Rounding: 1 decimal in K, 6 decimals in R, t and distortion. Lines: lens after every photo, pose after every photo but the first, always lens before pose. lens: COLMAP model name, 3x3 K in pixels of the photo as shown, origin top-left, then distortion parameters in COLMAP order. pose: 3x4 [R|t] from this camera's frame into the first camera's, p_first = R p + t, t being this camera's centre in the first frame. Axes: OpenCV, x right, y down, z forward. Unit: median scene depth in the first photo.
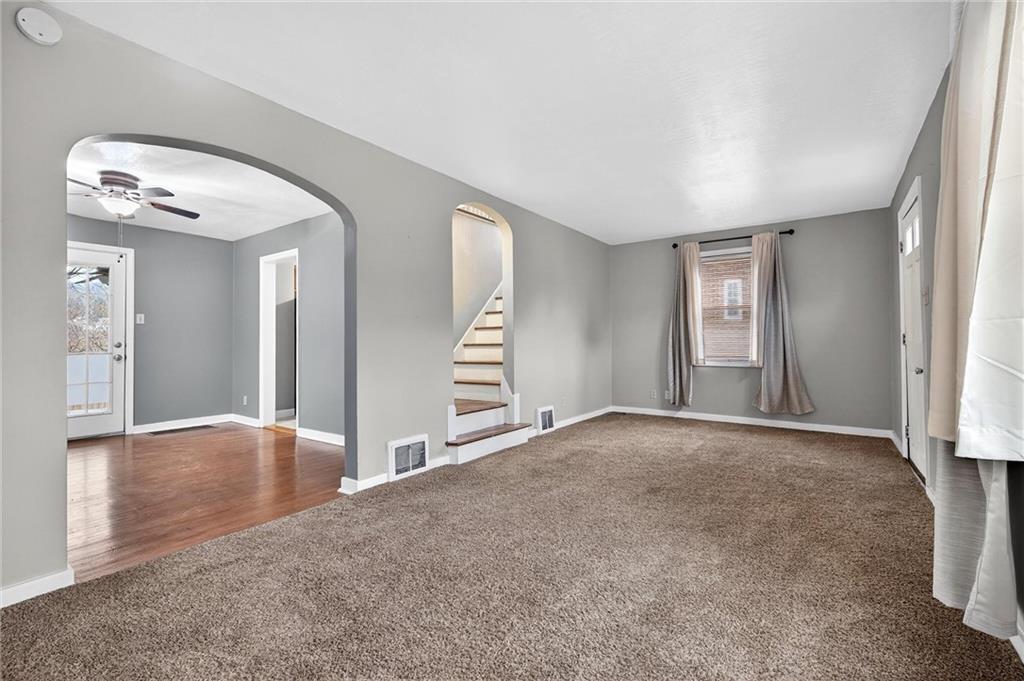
lens RADIAL K [[442.7, 0, 514.3], [0, 442.7, 339.1], [0, 0, 1]] dist [0.010869, -0.000132]
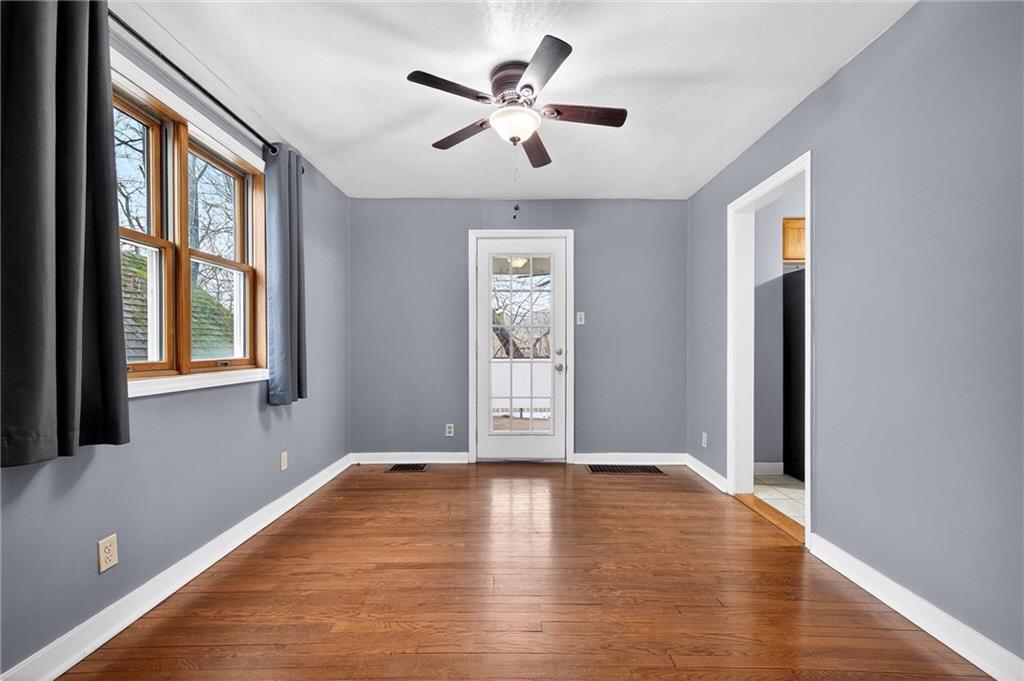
lens RADIAL K [[442.7, 0, 512.2], [0, 442.7, 343.8], [0, 0, 1]] dist [0.010869, -0.000132]
pose [[0.579957, -0.000210, -0.814647, -0.276782], [0.001263, 0.999999, 0.000642, -0.001752], [0.814646, -0.001401, 0.579957, 0.455614]]
